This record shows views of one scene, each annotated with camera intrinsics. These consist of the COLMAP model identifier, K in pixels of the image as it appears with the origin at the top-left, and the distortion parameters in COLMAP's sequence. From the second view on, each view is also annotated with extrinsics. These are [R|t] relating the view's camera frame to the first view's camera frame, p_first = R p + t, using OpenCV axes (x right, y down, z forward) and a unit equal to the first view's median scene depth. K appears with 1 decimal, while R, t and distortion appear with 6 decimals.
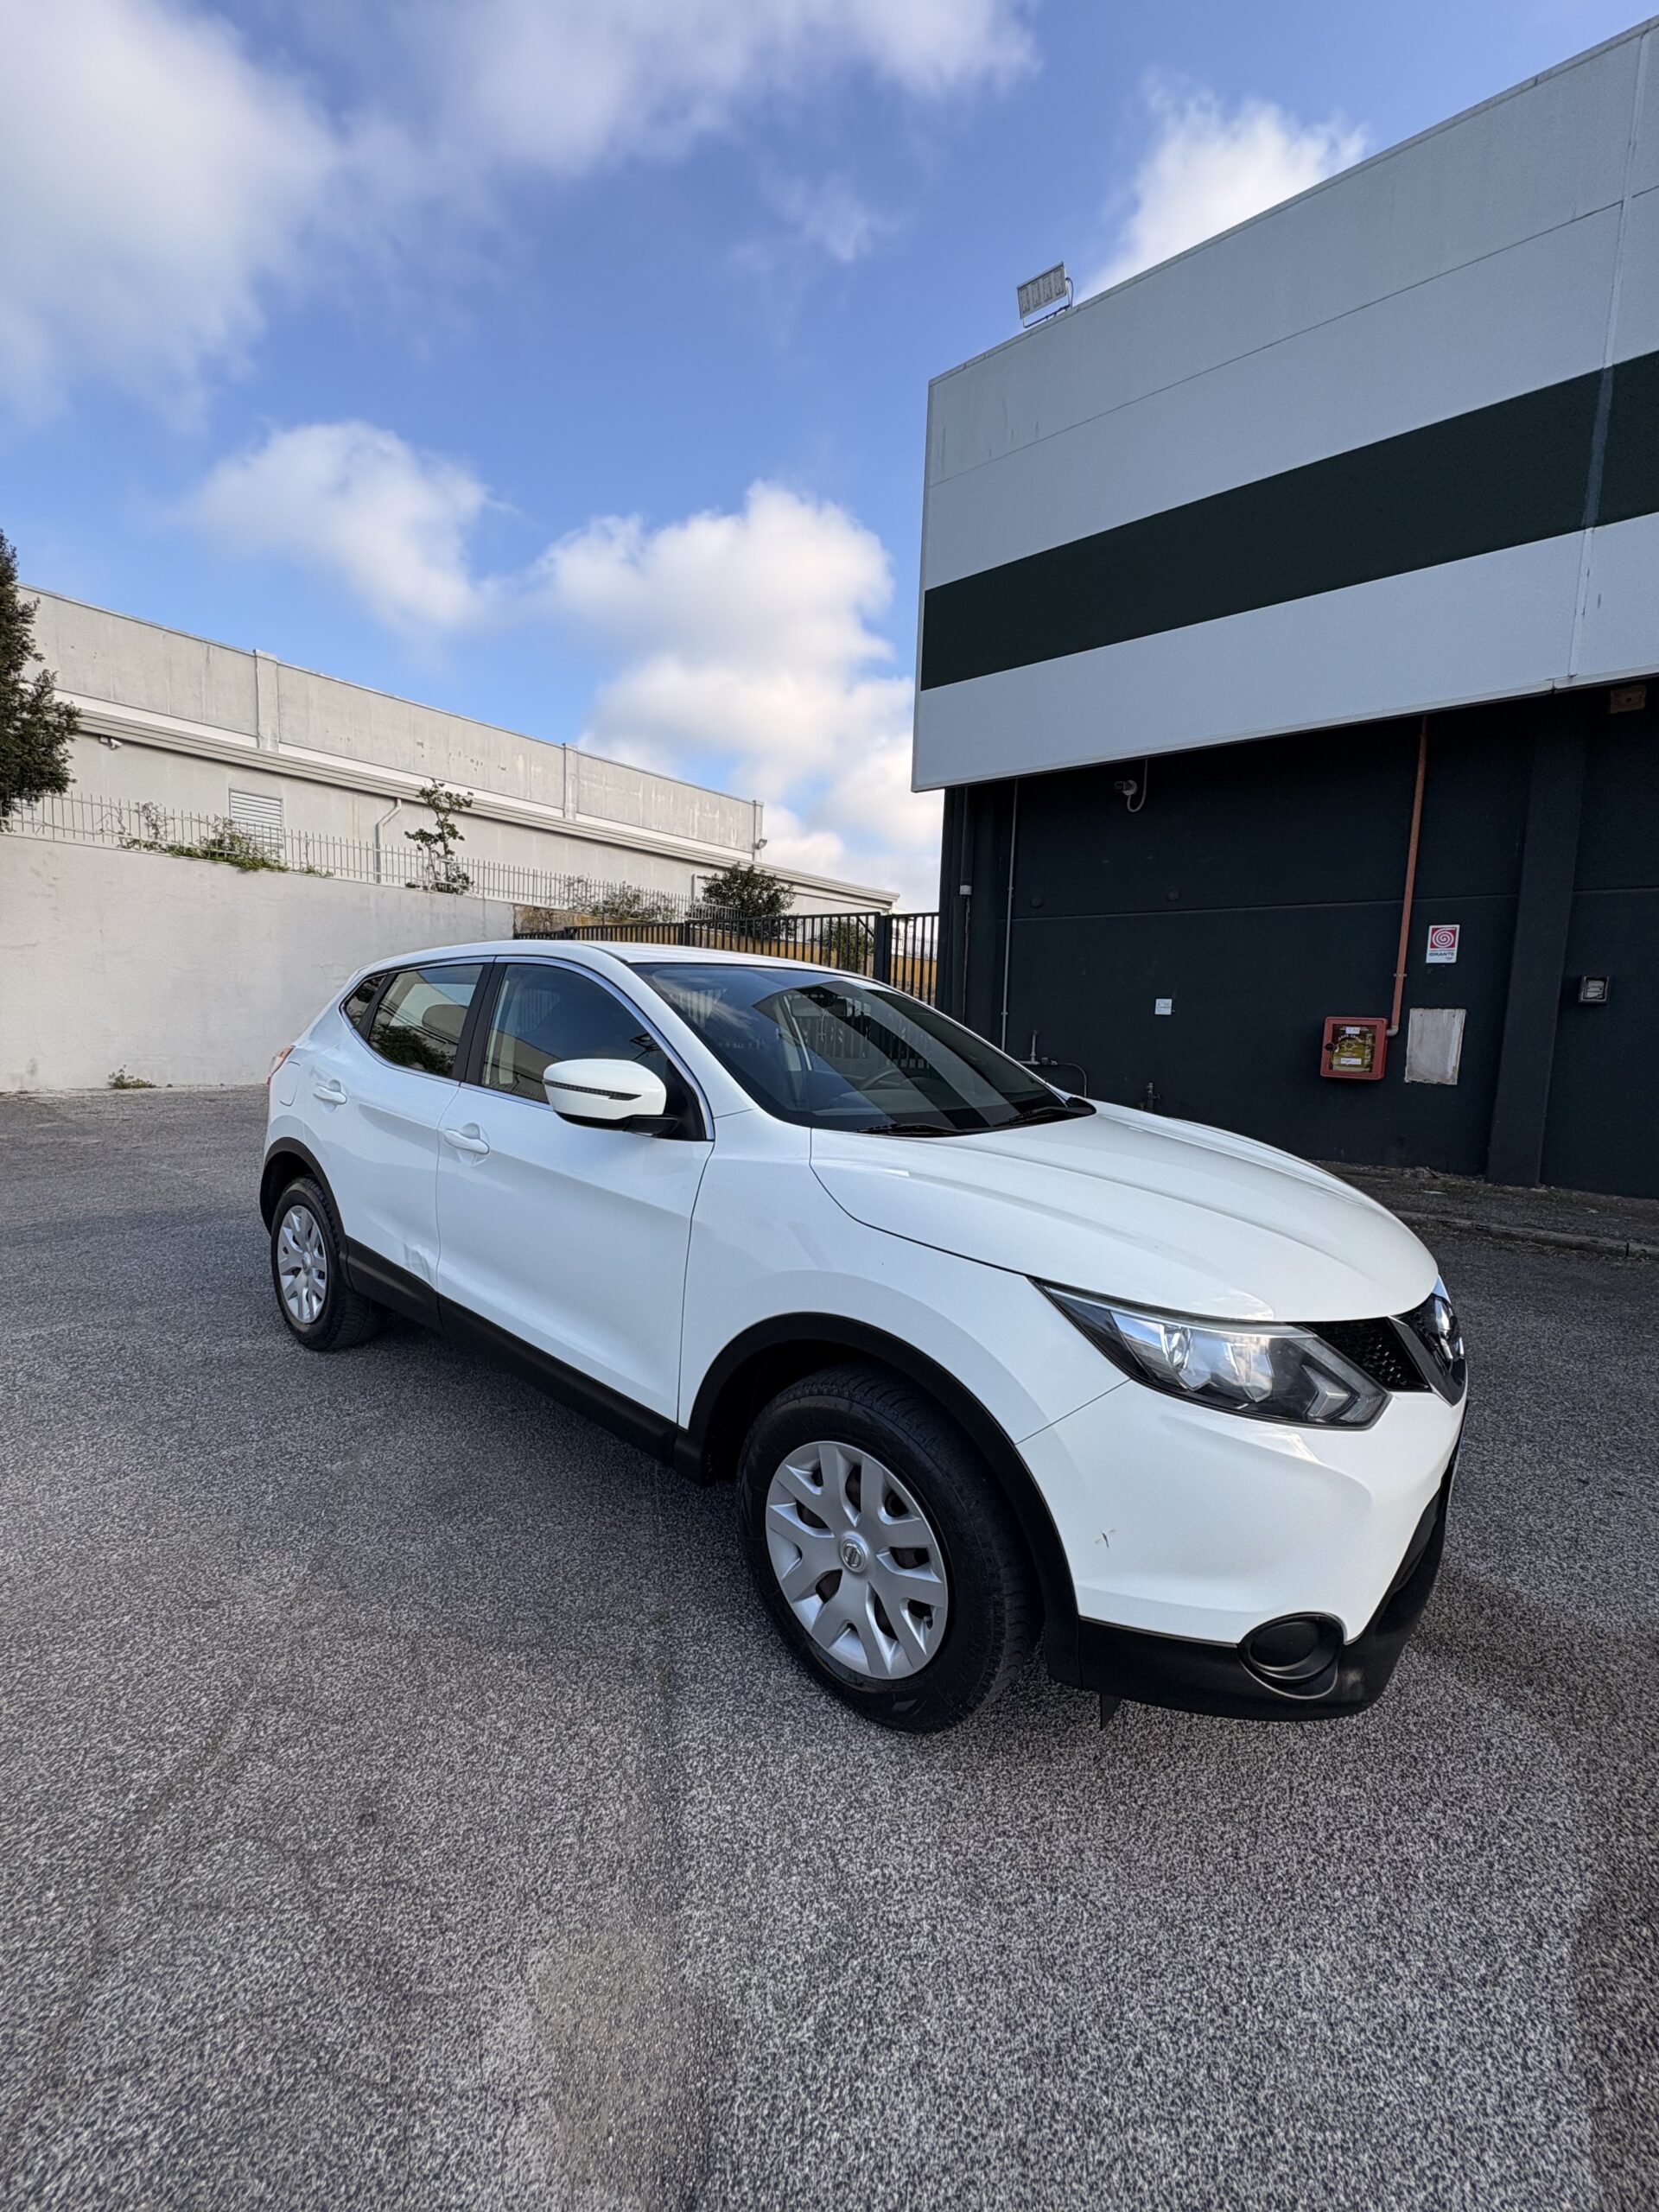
lens RADIAL K [[881.8, 0, 826.1], [0, 881.8, 1113.3], [0, 0, 1]] dist [0.003754, -0.000261]
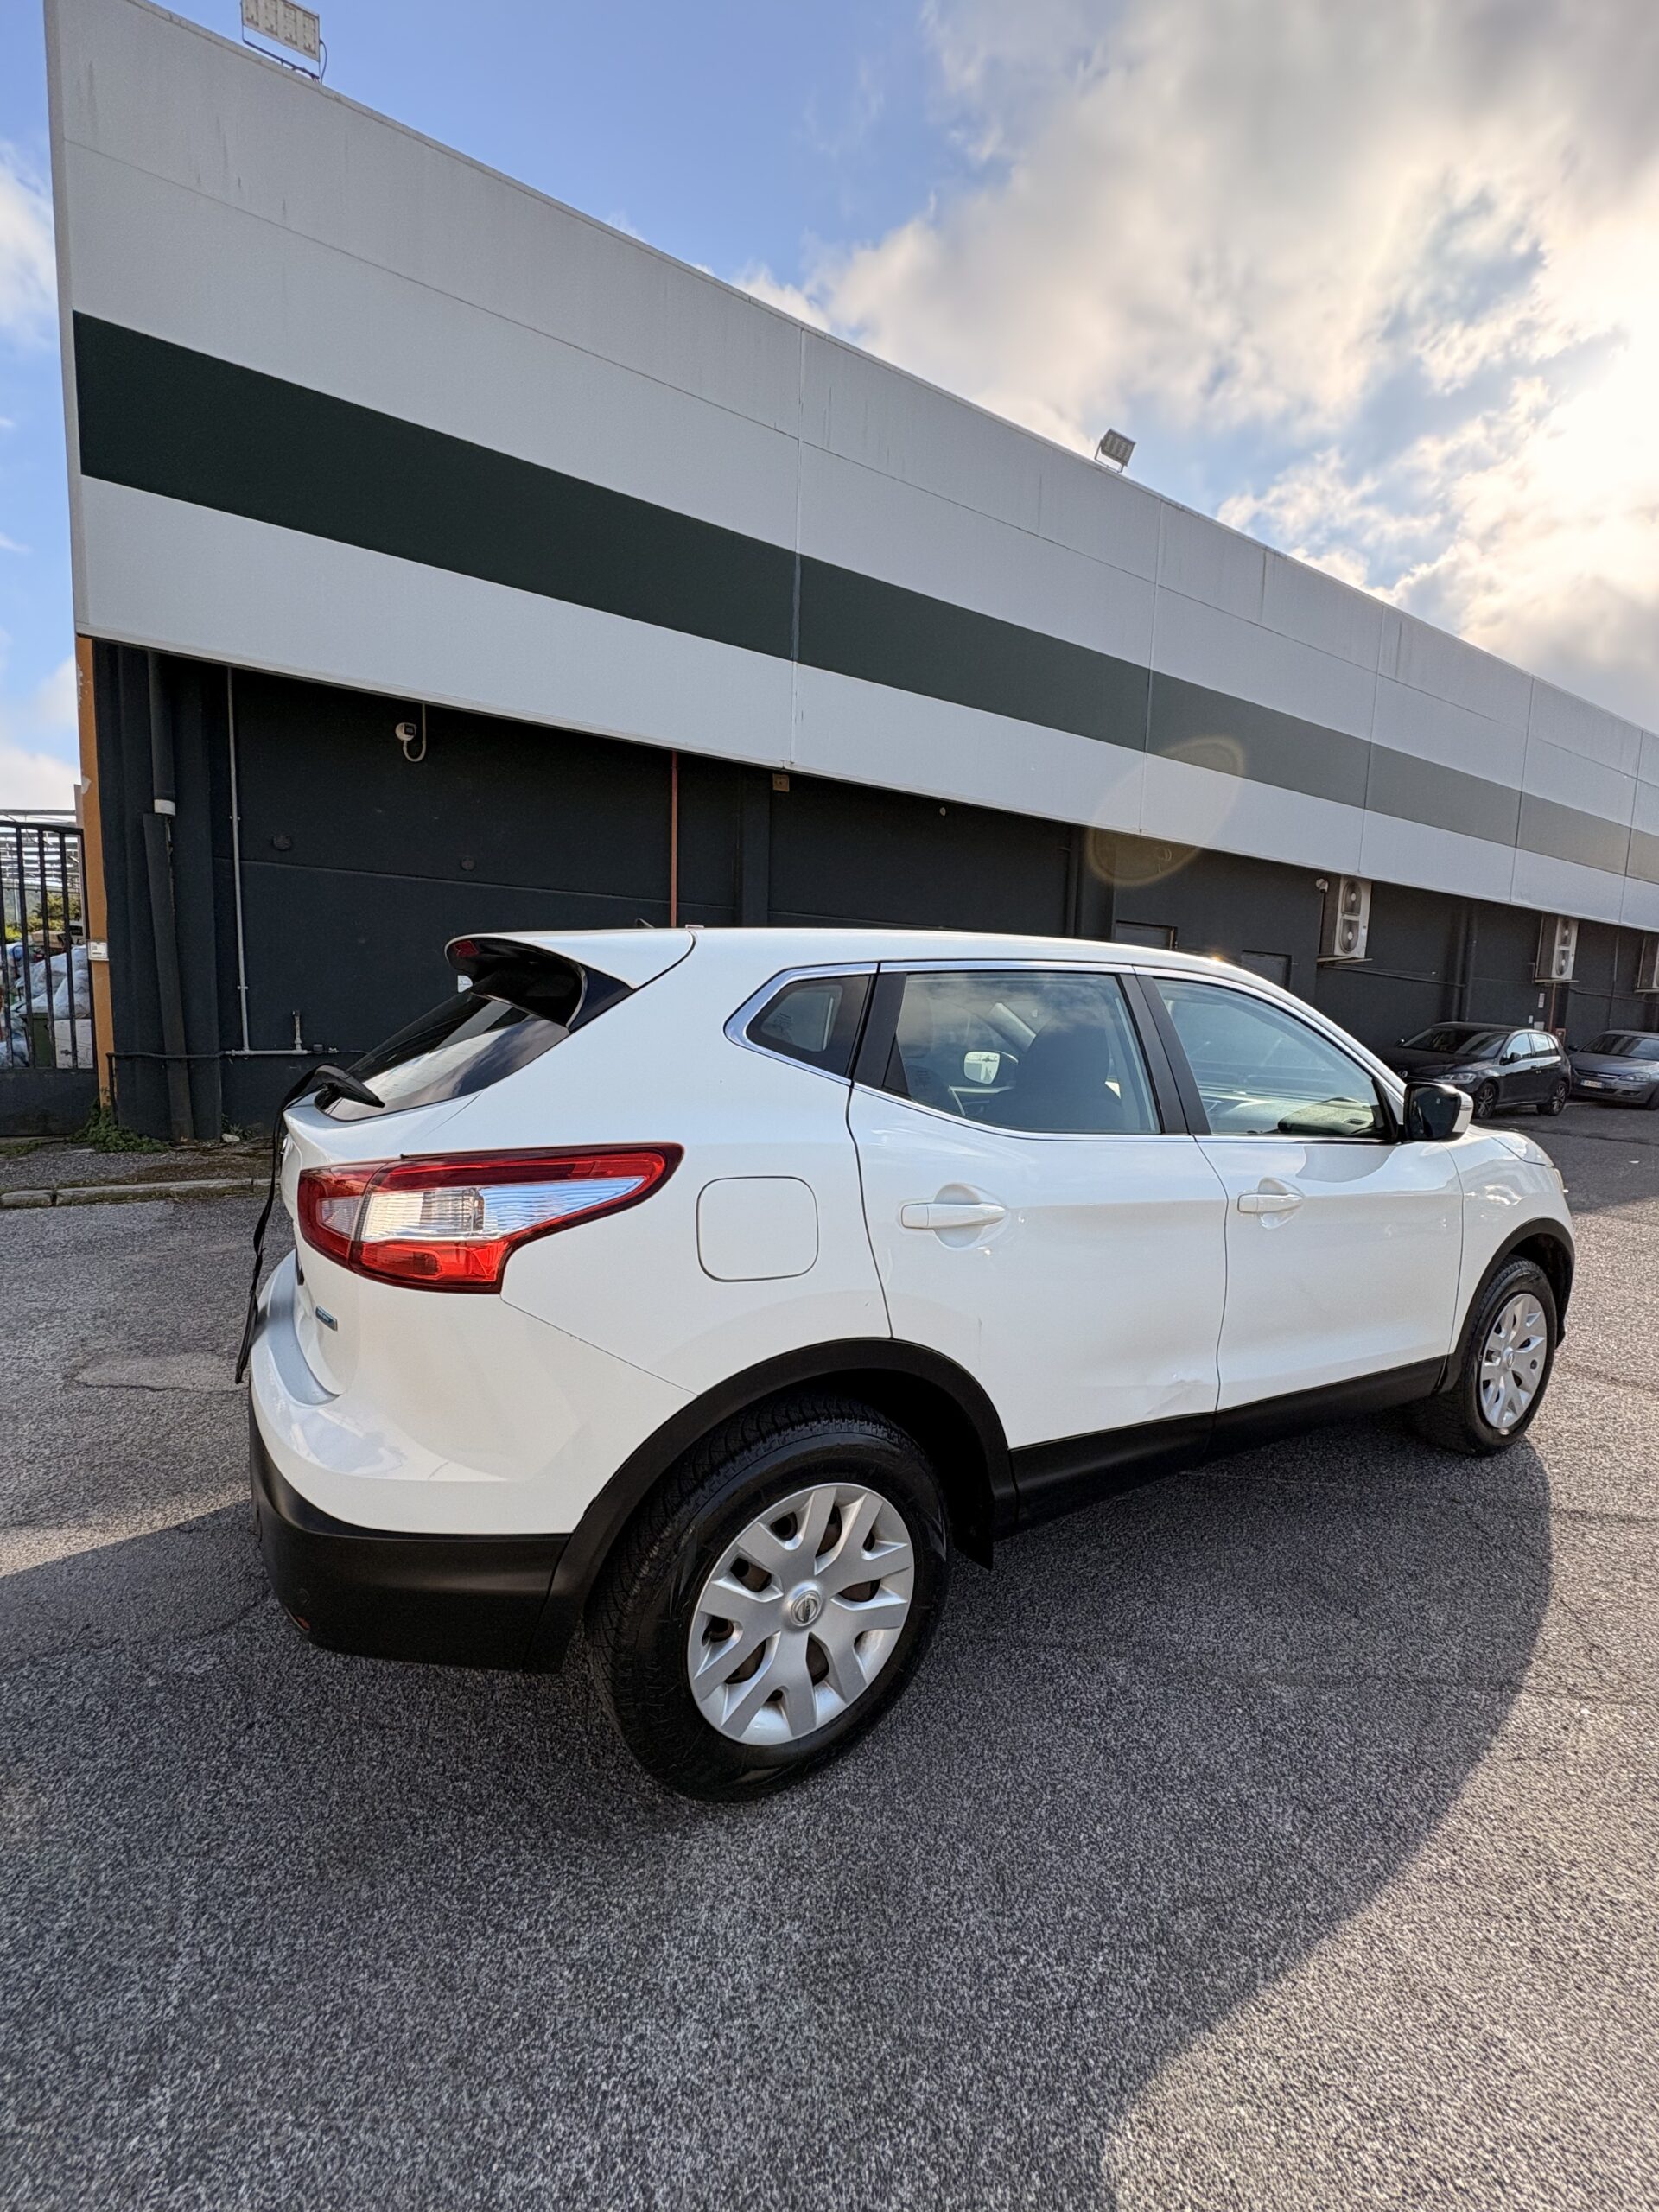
lens RADIAL K [[881.8, 0, 826.1], [0, 881.8, 1113.3], [0, 0, 1]] dist [0.003754, -0.000261]
pose [[0.341345, -0.129650, 0.930953, -0.433169], [0.086120, 0.990589, 0.106378, -0.057657], [-0.935984, 0.043862, 0.349299, 0.363367]]
